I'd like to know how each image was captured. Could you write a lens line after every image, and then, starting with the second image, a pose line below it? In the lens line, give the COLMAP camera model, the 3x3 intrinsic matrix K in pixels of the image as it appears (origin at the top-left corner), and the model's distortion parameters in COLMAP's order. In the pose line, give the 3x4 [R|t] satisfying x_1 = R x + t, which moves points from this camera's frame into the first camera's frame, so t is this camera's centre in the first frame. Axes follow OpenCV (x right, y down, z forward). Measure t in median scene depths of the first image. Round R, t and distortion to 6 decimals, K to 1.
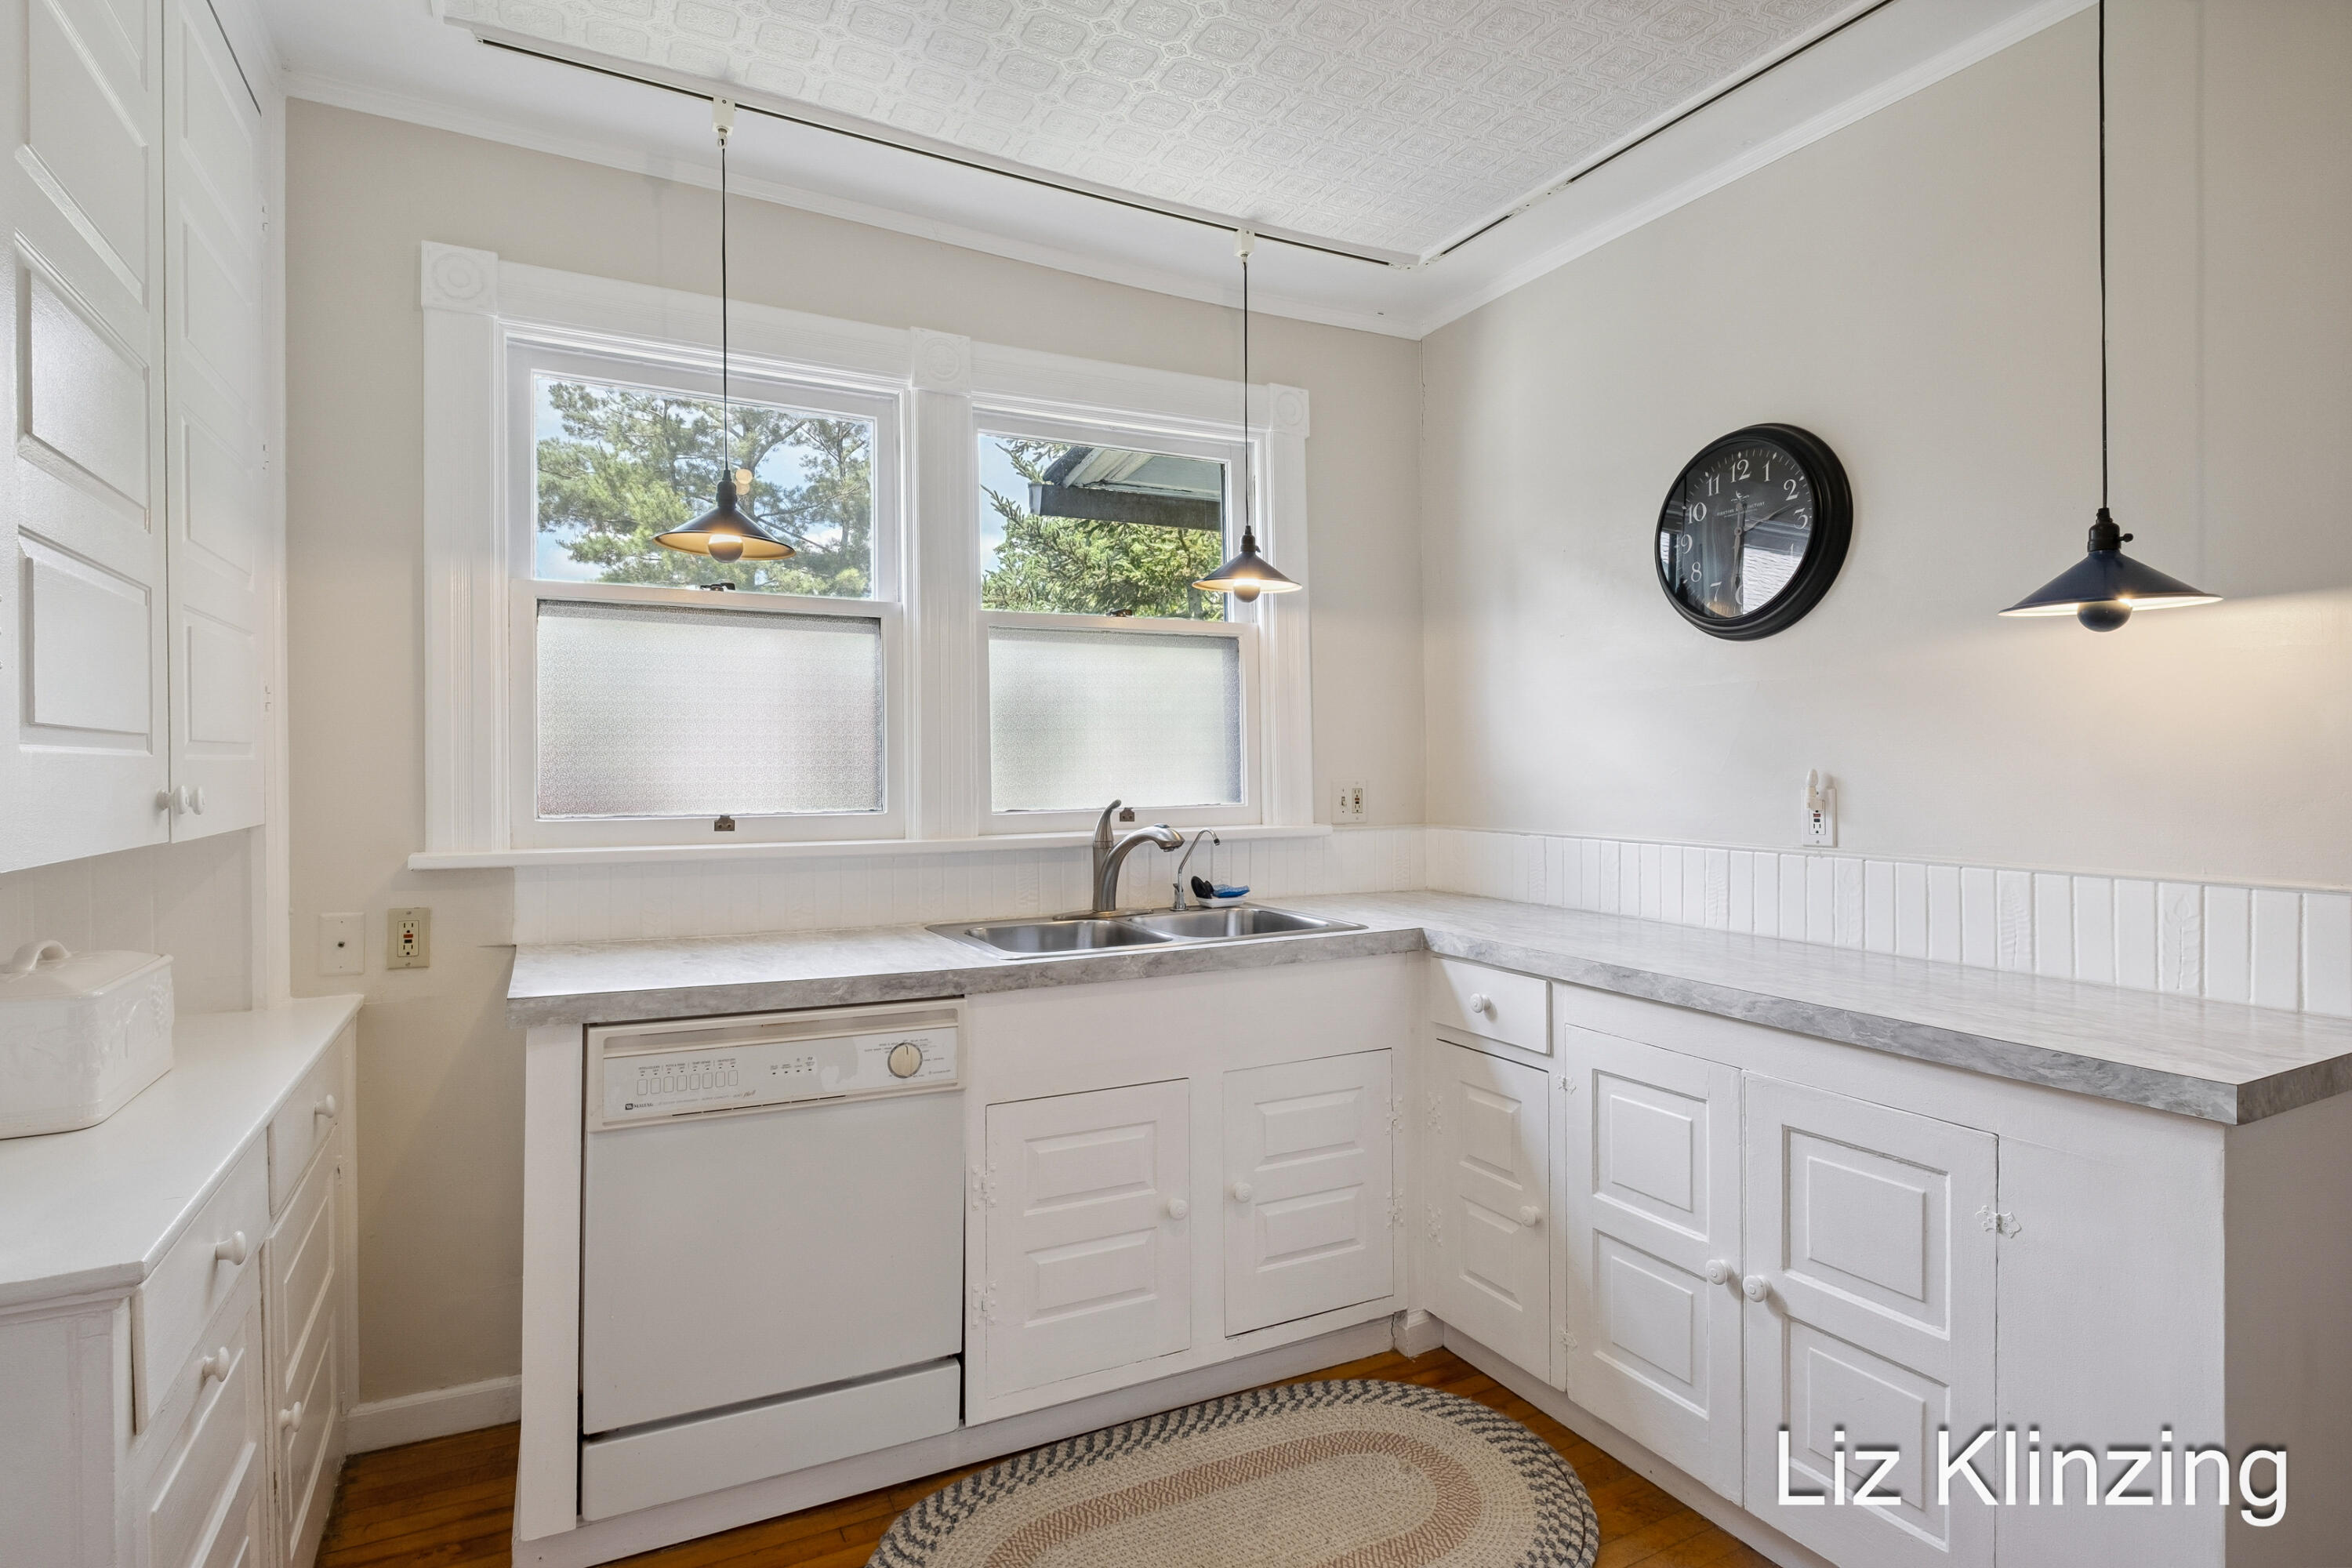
lens RADIAL K [[1228.0, 0, 1176.1], [0, 1228.0, 775.7], [0, 0, 1]] dist [0.000004, 0.000000]
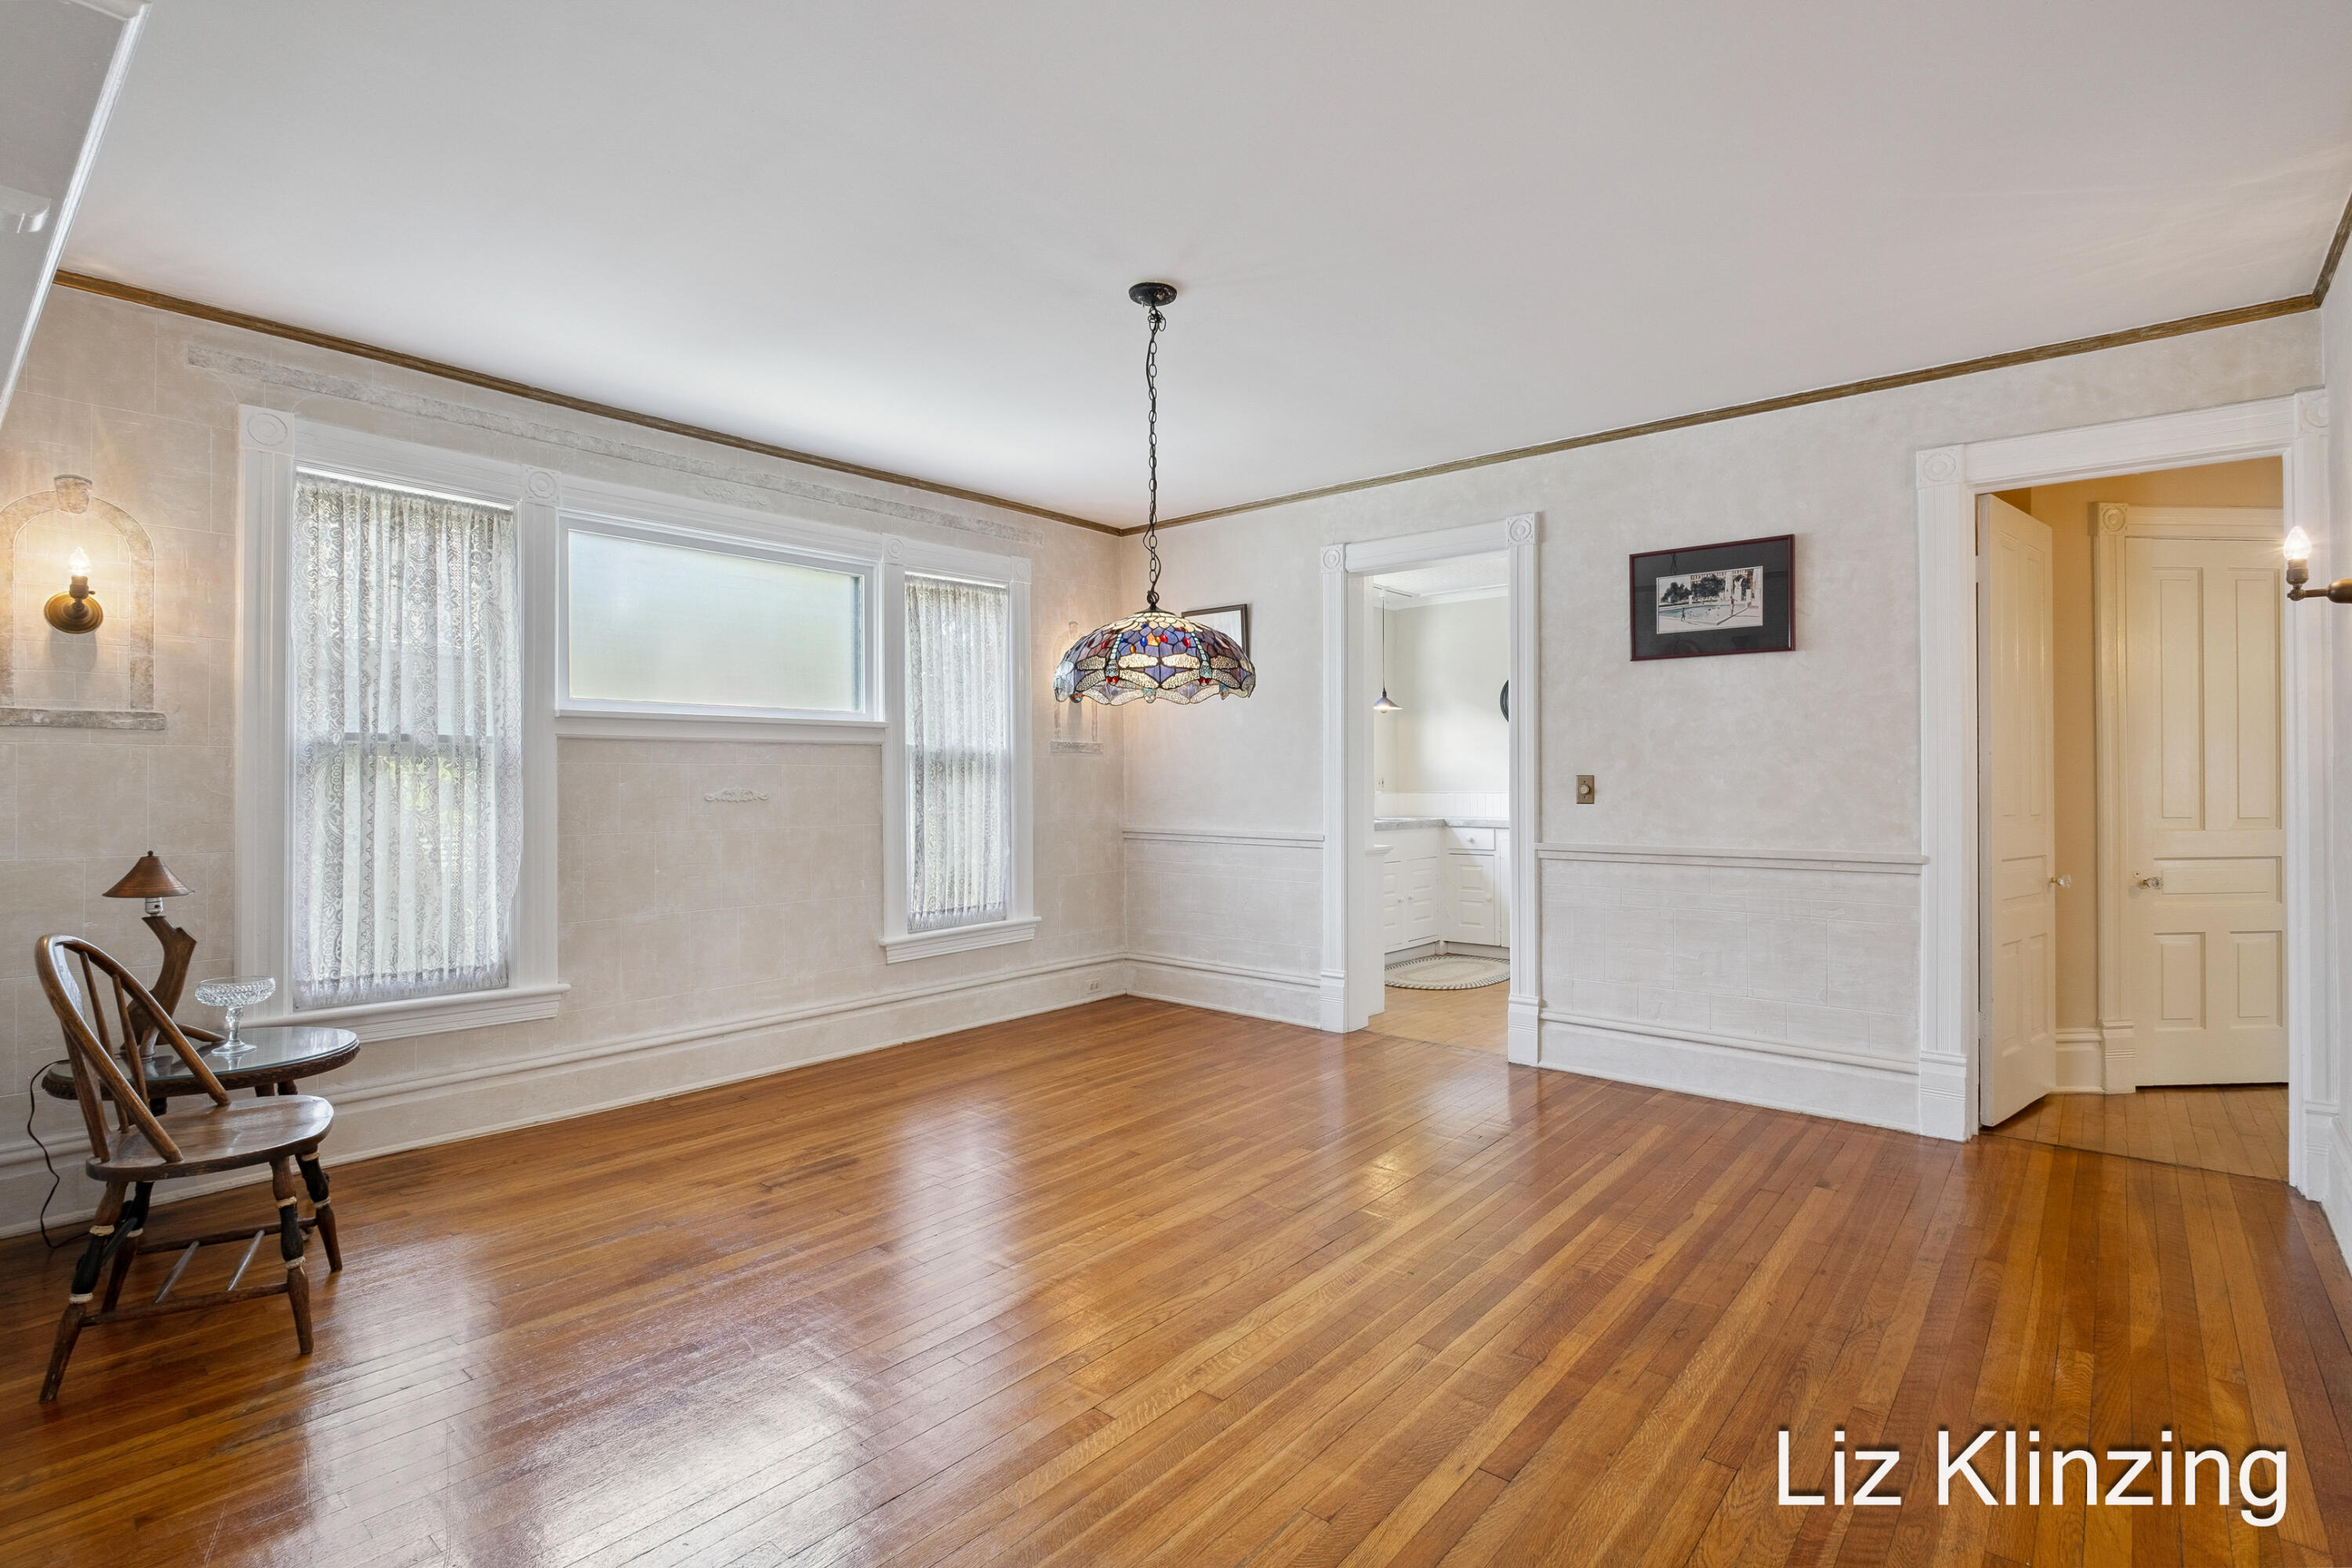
lens RADIAL K [[1132.5, 0, 1177.4], [0, 1132.5, 782.7], [0, 0, 1]] dist [-0.002232, -0.000268]
pose [[0.920192, 0.007718, 0.391390, -1.477812], [-0.001819, 0.999879, -0.015439, 0.072409], [-0.391462, 0.013495, 0.920095, -1.326547]]
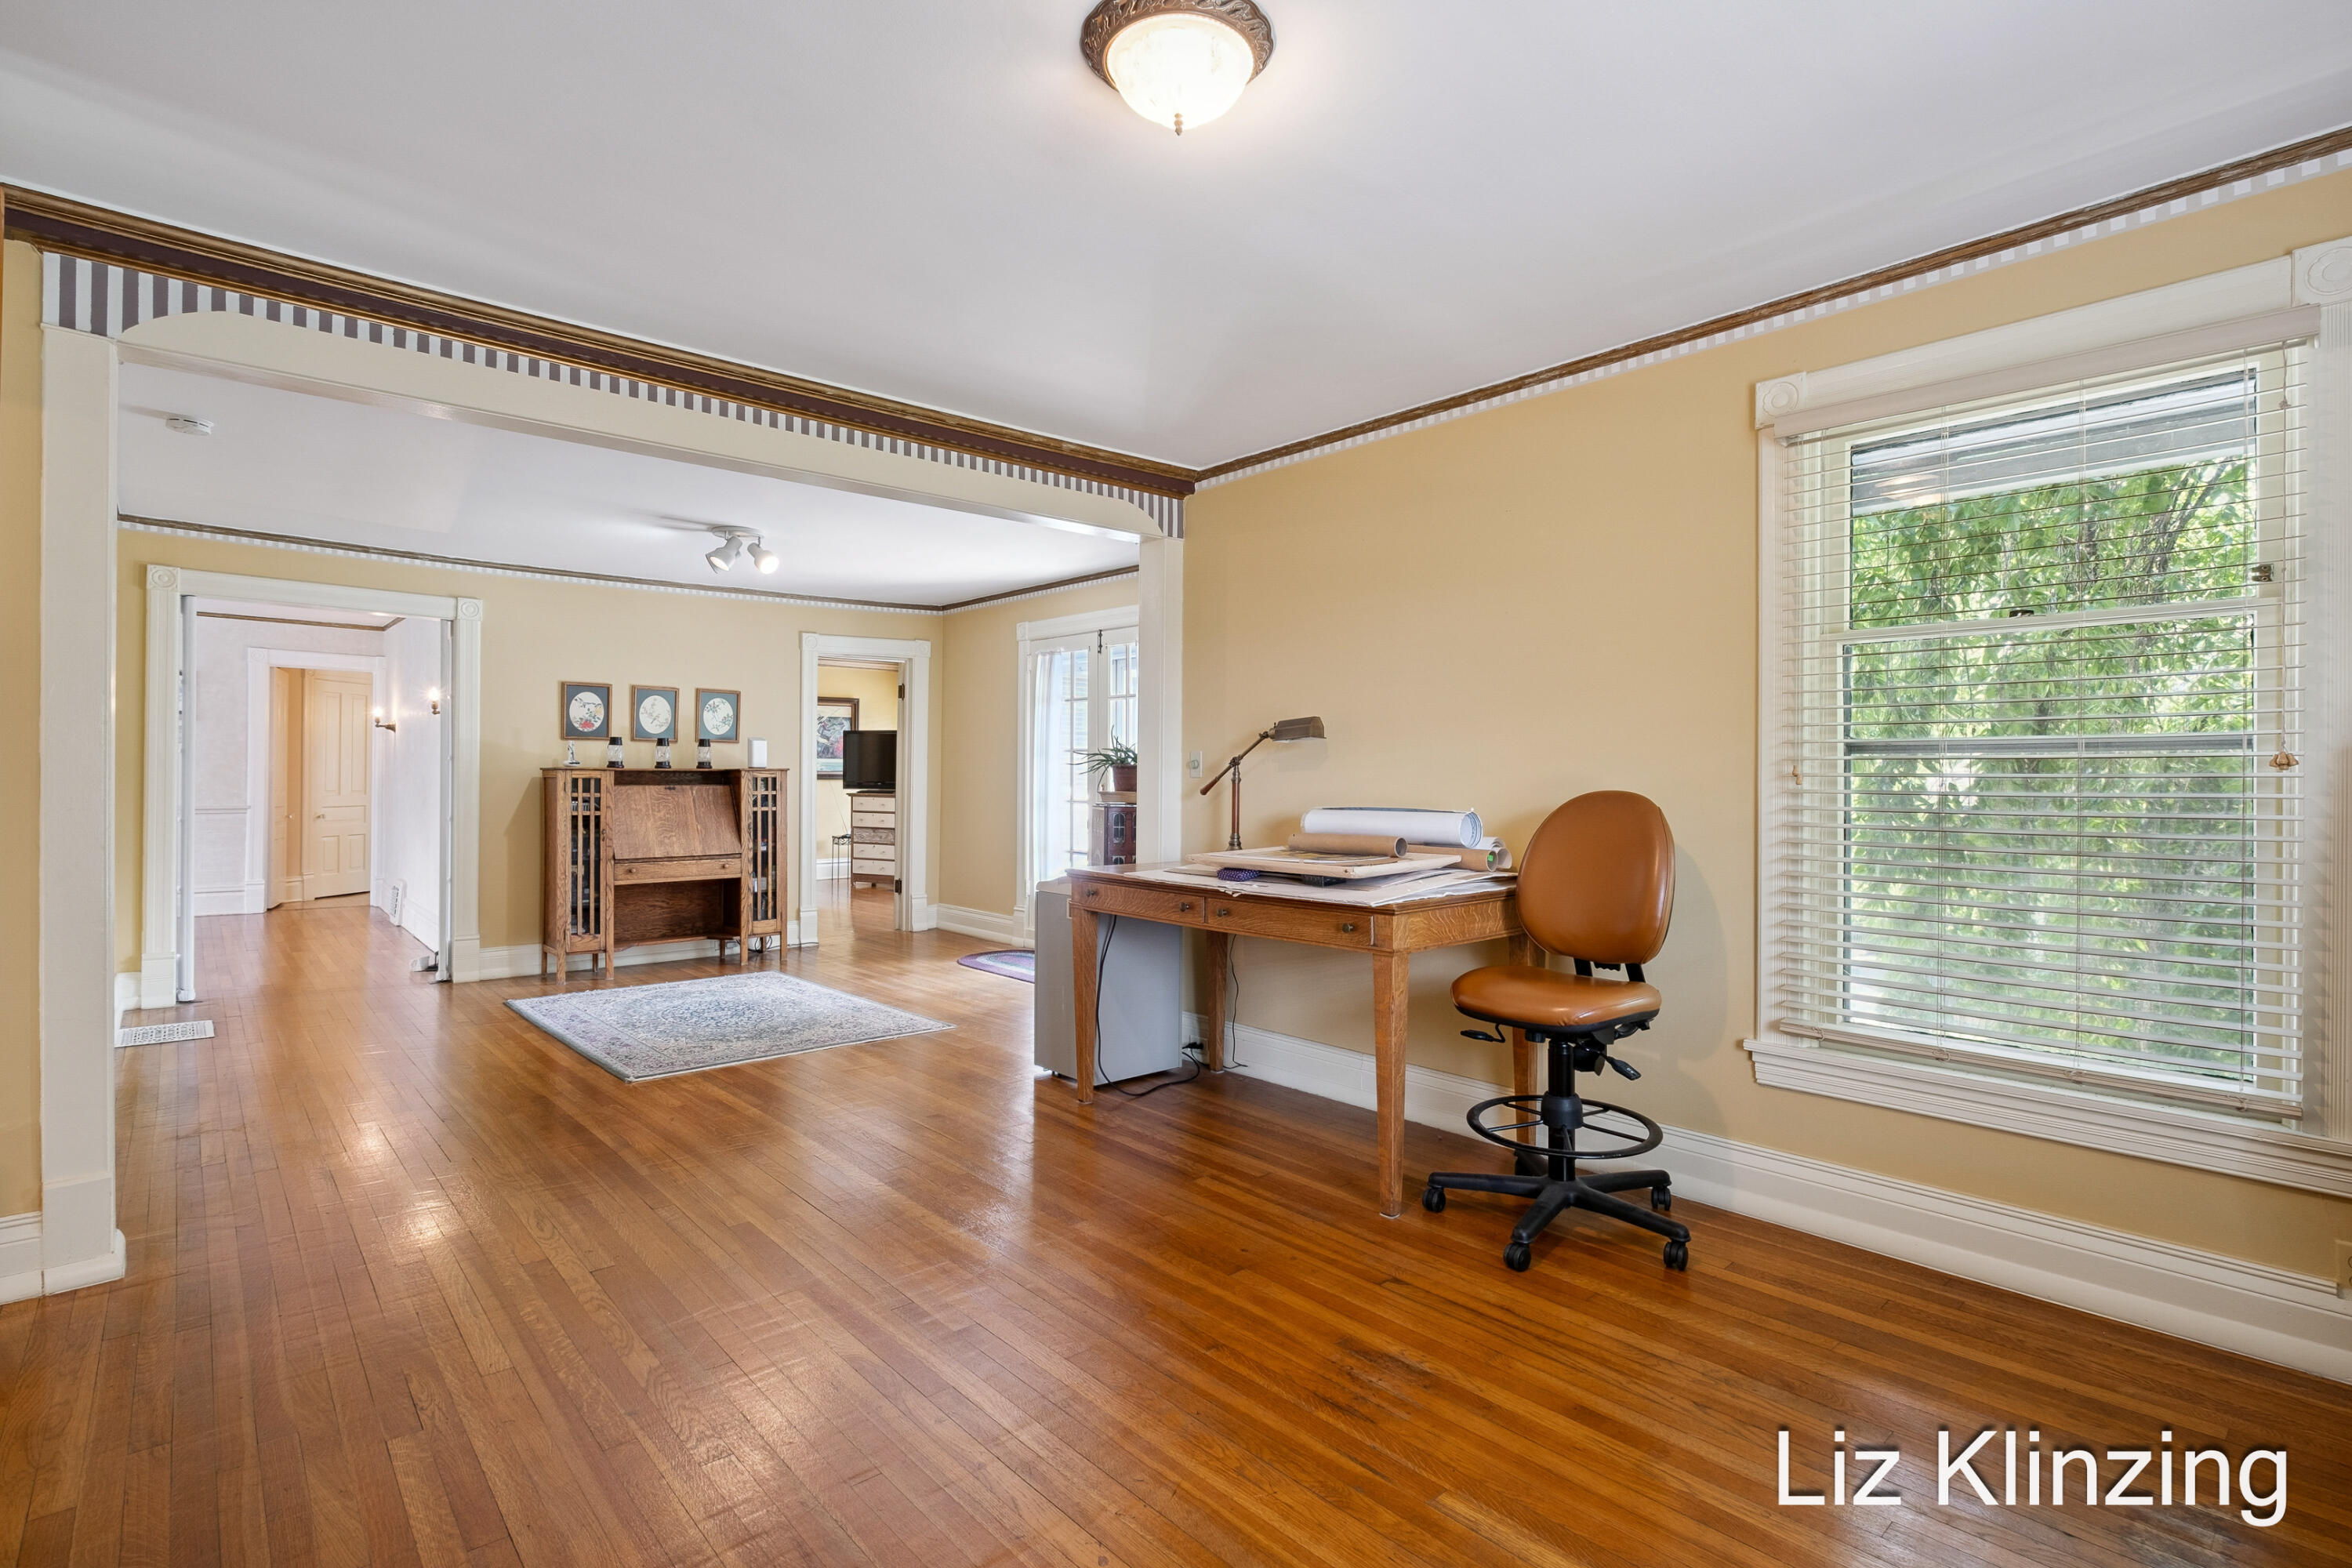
lens RADIAL K [[1132.5, 0, 1178.0], [0, 1132.5, 775.7], [0, 0, 1]] dist [-0.002232, -0.000268]
pose [[-0.243303, 0.006555, 0.969928, -5.714764], [0.002725, 0.999978, -0.006075, 0.076369], [-0.969946, 0.001165, -0.243316, -2.930954]]
